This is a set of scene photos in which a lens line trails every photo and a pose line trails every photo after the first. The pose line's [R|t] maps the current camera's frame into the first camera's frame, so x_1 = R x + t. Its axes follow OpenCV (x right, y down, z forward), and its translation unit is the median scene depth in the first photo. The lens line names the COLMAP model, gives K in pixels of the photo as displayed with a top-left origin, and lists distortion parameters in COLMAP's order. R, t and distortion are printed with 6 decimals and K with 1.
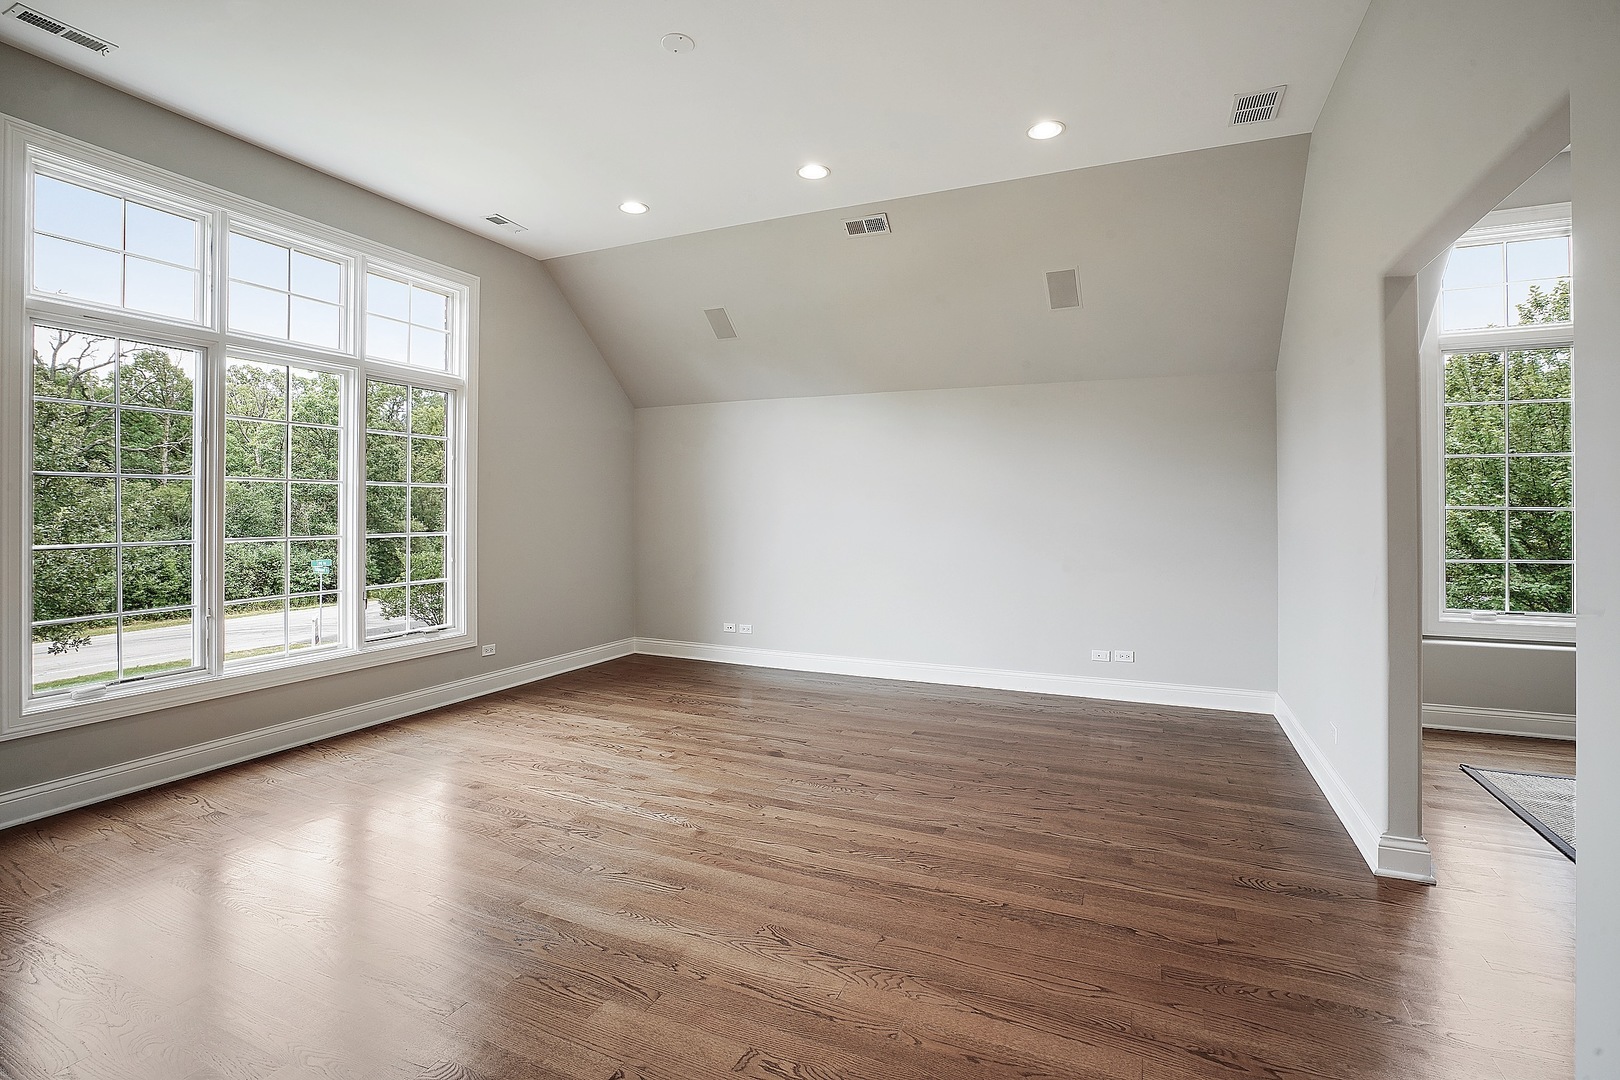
lens RADIAL K [[760.8, 0, 801.4], [0, 760.8, 506.3], [0, 0, 1]] dist [-0.040753, 0.001344]
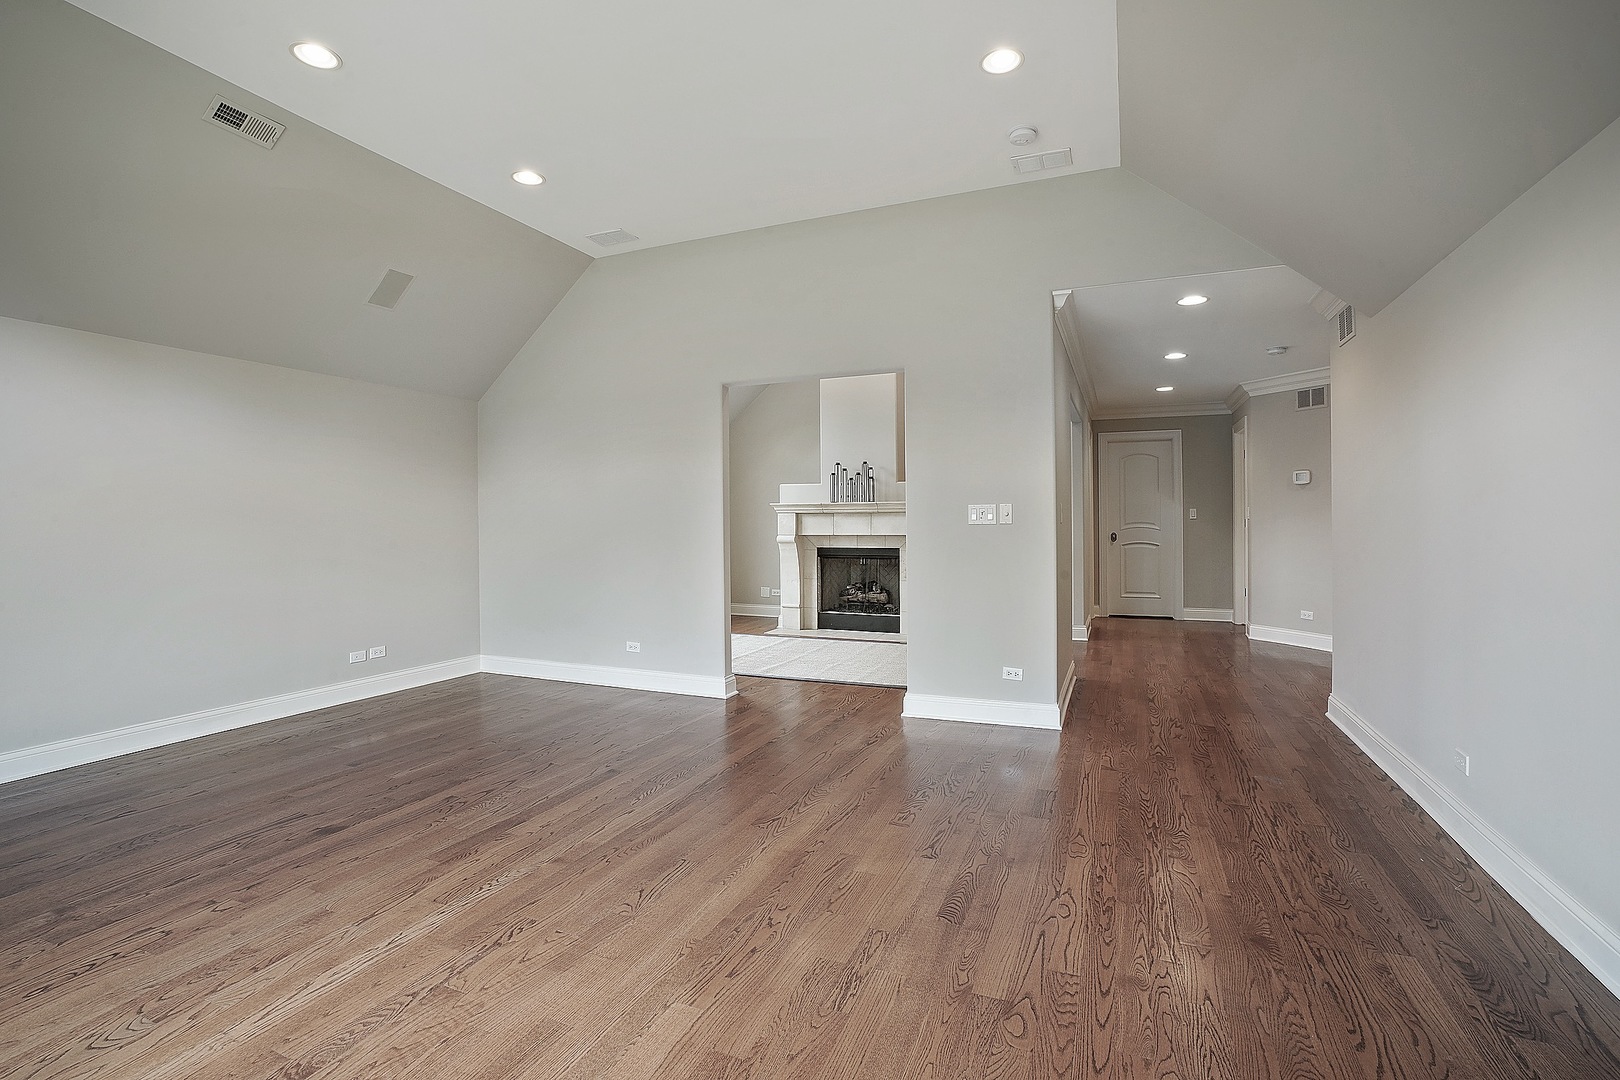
lens RADIAL K [[760.8, 0, 808.9], [0, 760.8, 536.0], [0, 0, 1]] dist [-0.040753, 0.001344]
pose [[-0.042994, -0.019420, 0.998887, -0.953639], [-0.000382, 0.999811, 0.019421, 0.028768], [-0.999075, 0.000453, -0.042994, 0.688163]]
